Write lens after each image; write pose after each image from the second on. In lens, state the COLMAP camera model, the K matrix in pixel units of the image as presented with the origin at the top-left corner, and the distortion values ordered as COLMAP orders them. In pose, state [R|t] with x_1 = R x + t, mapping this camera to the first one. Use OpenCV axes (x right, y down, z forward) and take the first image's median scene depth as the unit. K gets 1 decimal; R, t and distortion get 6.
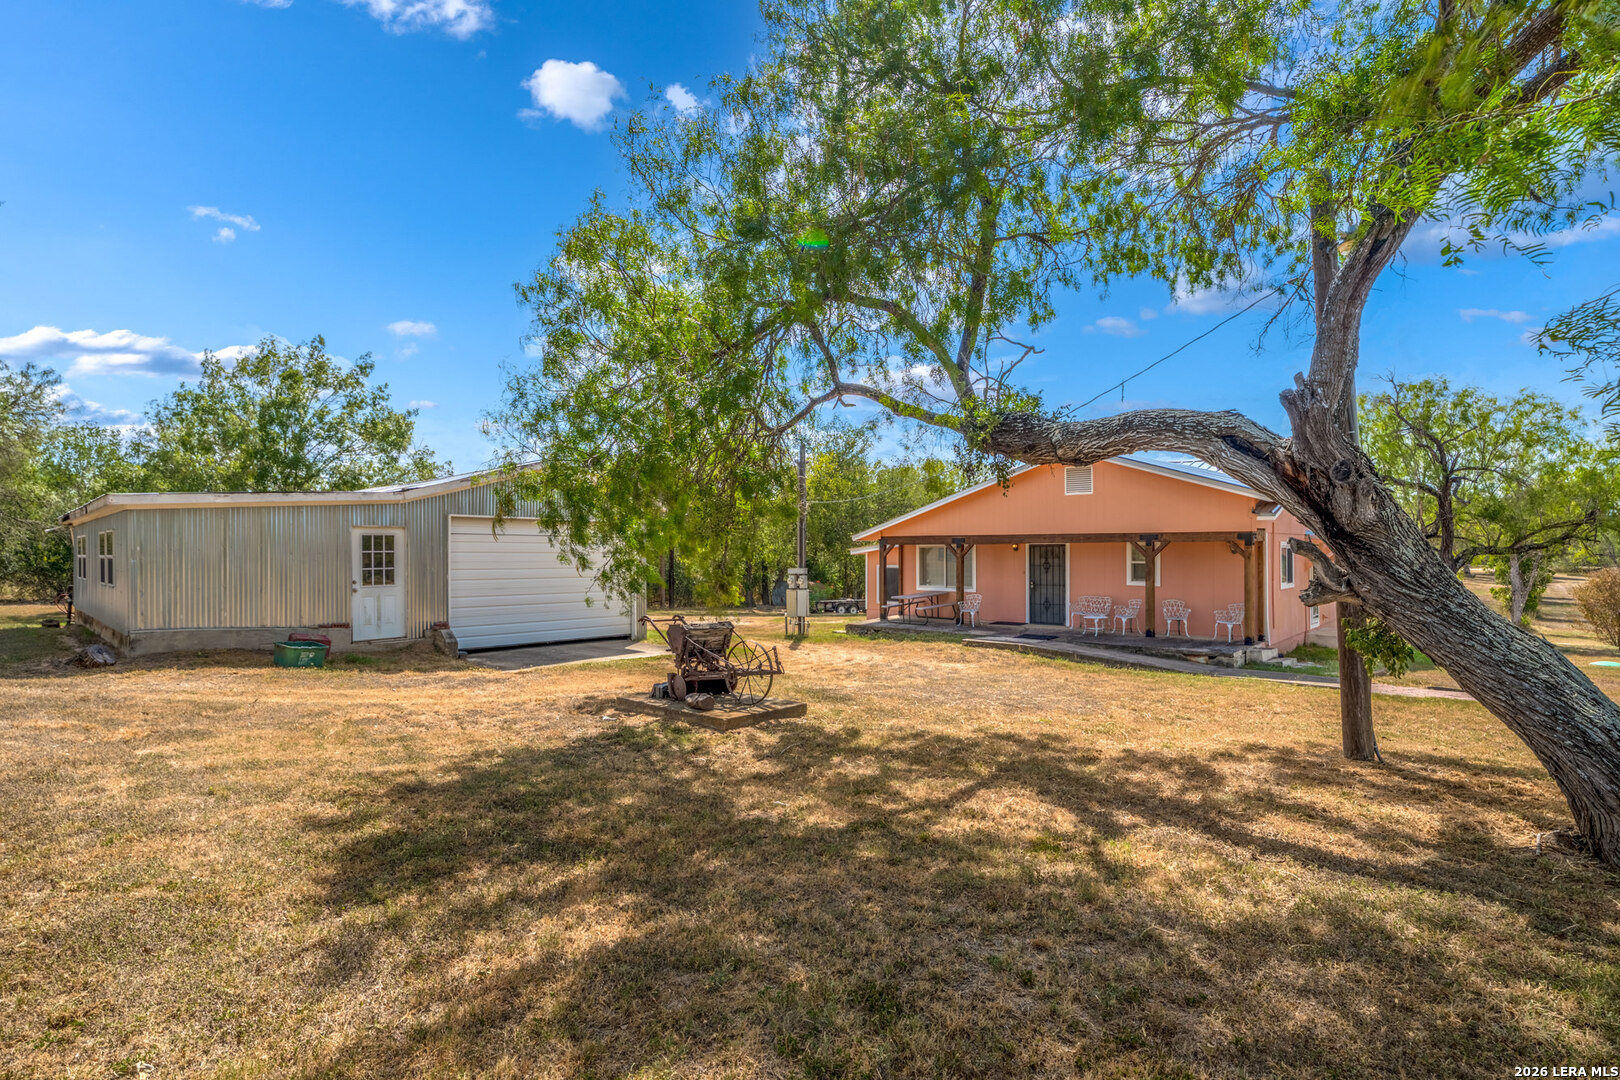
lens RADIAL K [[786.2, 0, 812.3], [0, 786.2, 547.7], [0, 0, 1]] dist [0.000419, 0.000403]
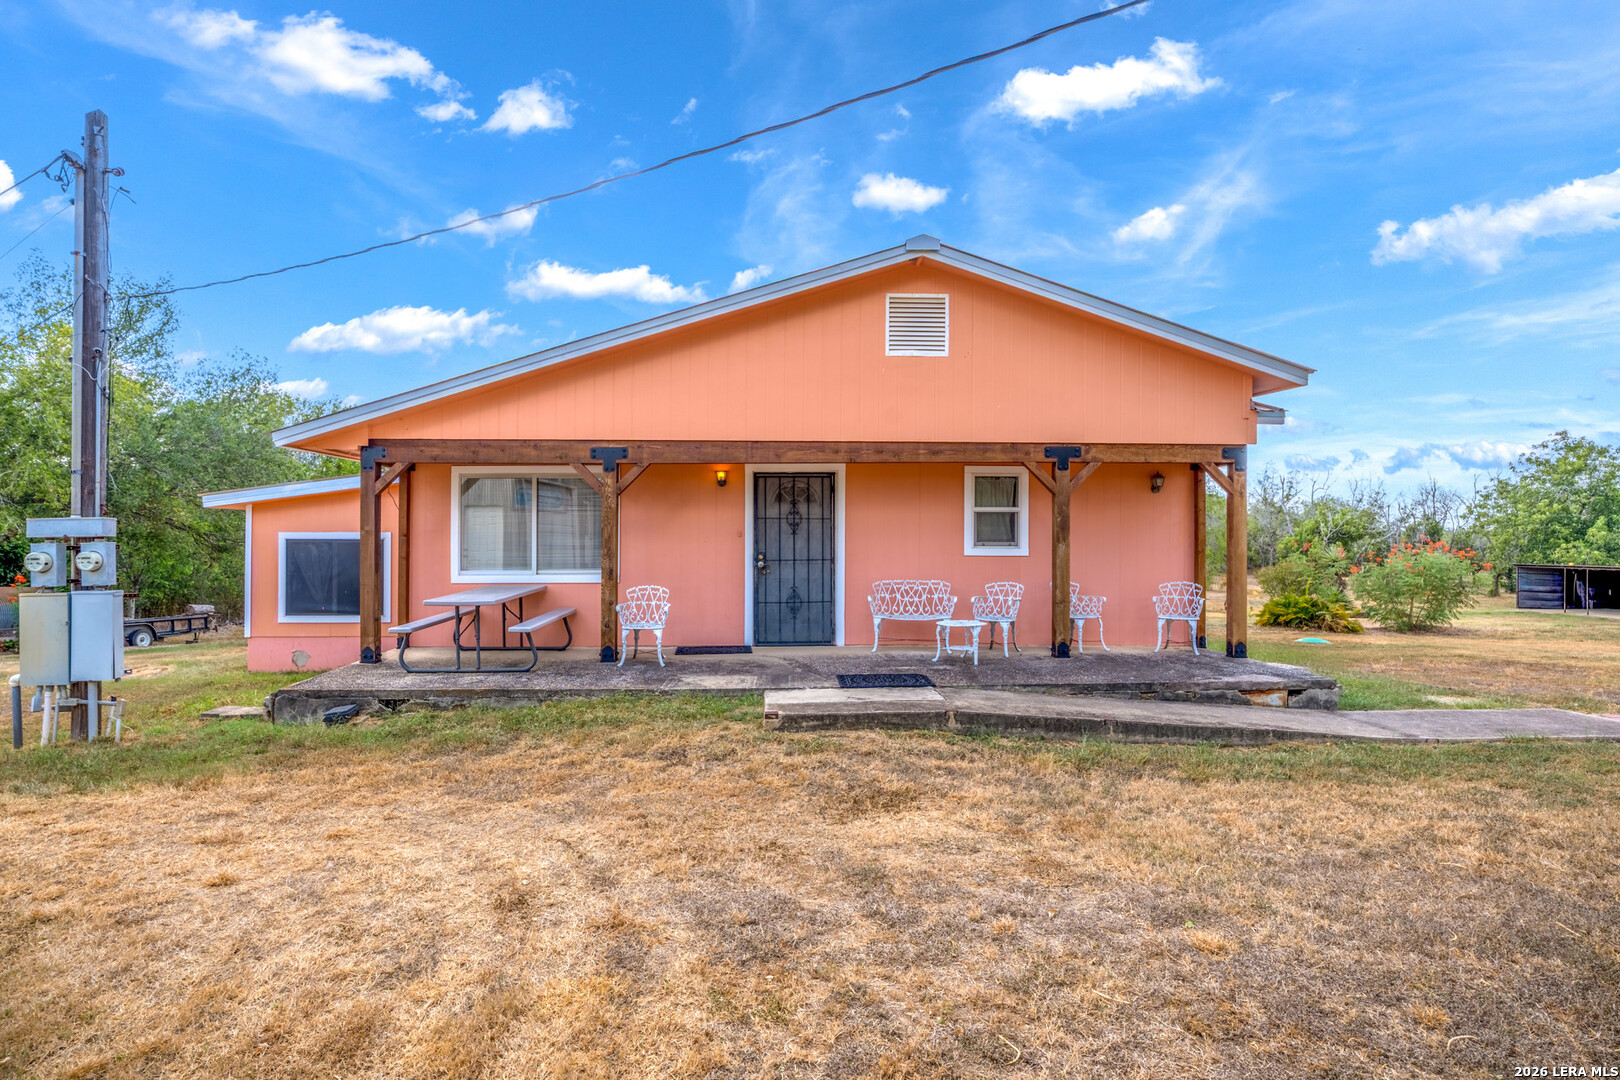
lens RADIAL K [[847.1, 0, 810.5], [0, 847.1, 537.3], [0, 0, 1]] dist [-0.005161, -0.000539]
pose [[0.714364, 0.010110, 0.699701, -0.049603], [-0.002582, 0.999927, -0.011811, 0.042899], [-0.699769, 0.006631, 0.714338, 0.684051]]
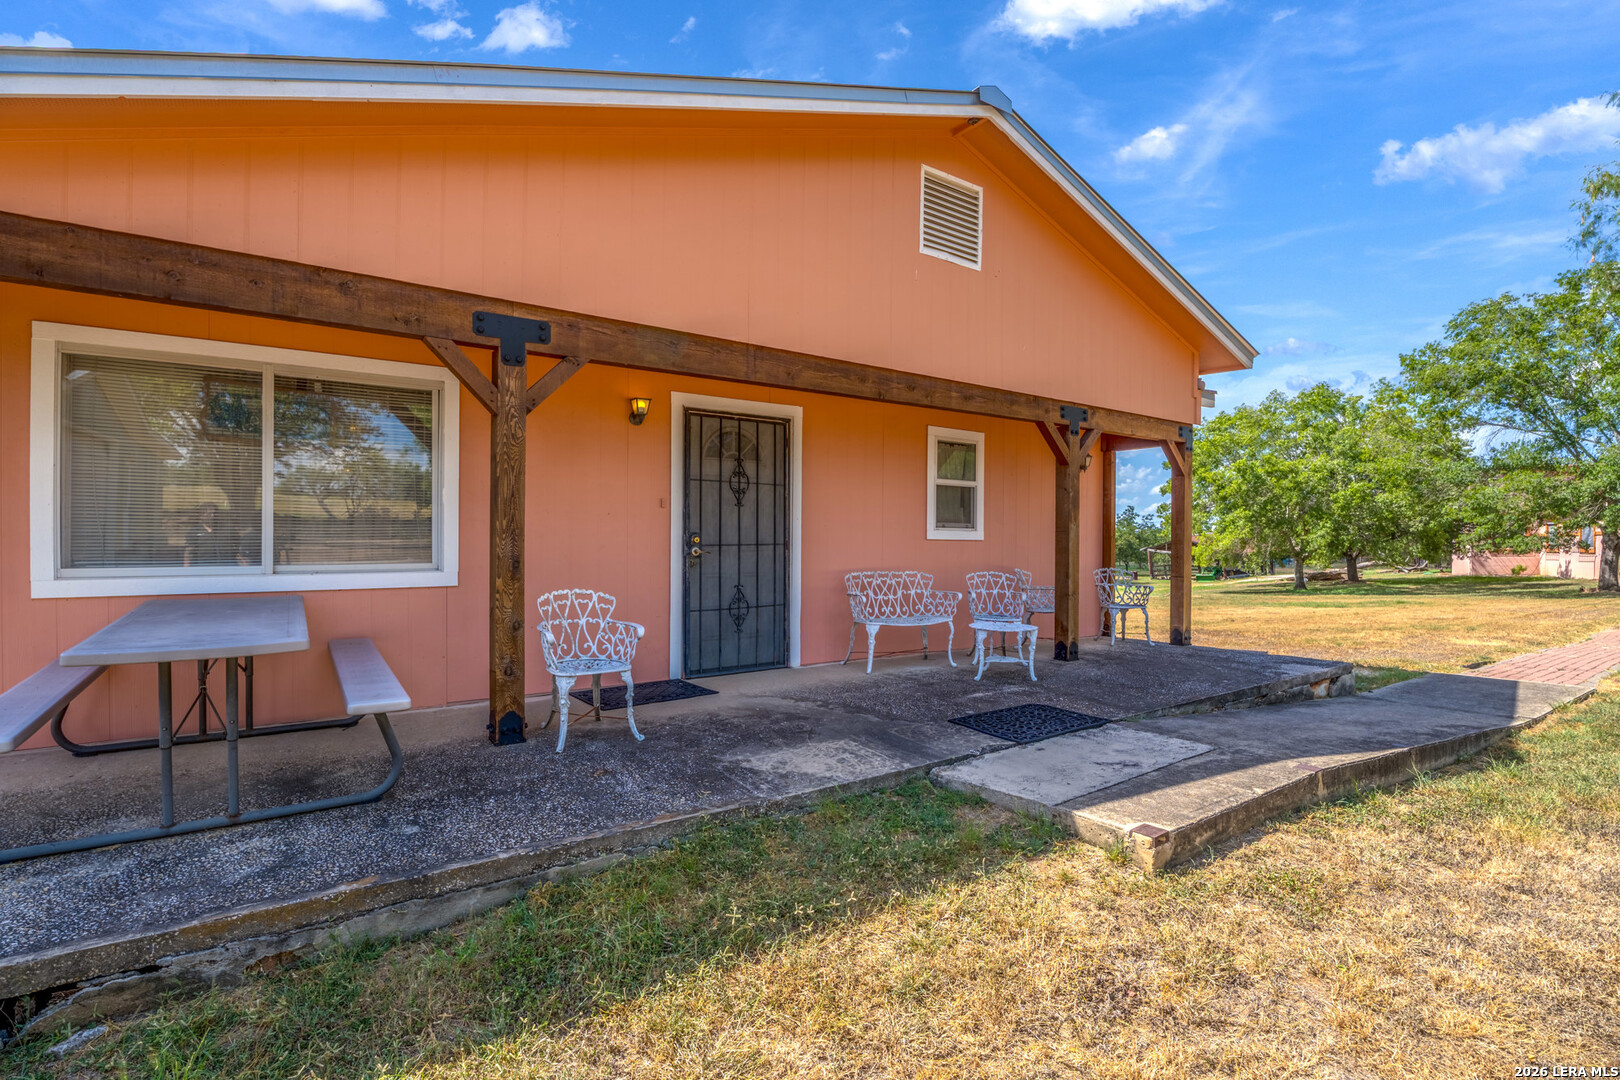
lens RADIAL K [[754.1, 0, 804.2], [0, 754.1, 542.3], [0, 0, 1]] dist [-0.007354, 0.000171]
pose [[0.222277, 0.005552, 0.974968, 0.014366], [-0.003912, 0.999981, -0.004802, 0.051521], [-0.974976, -0.002747, 0.222295, 0.979082]]
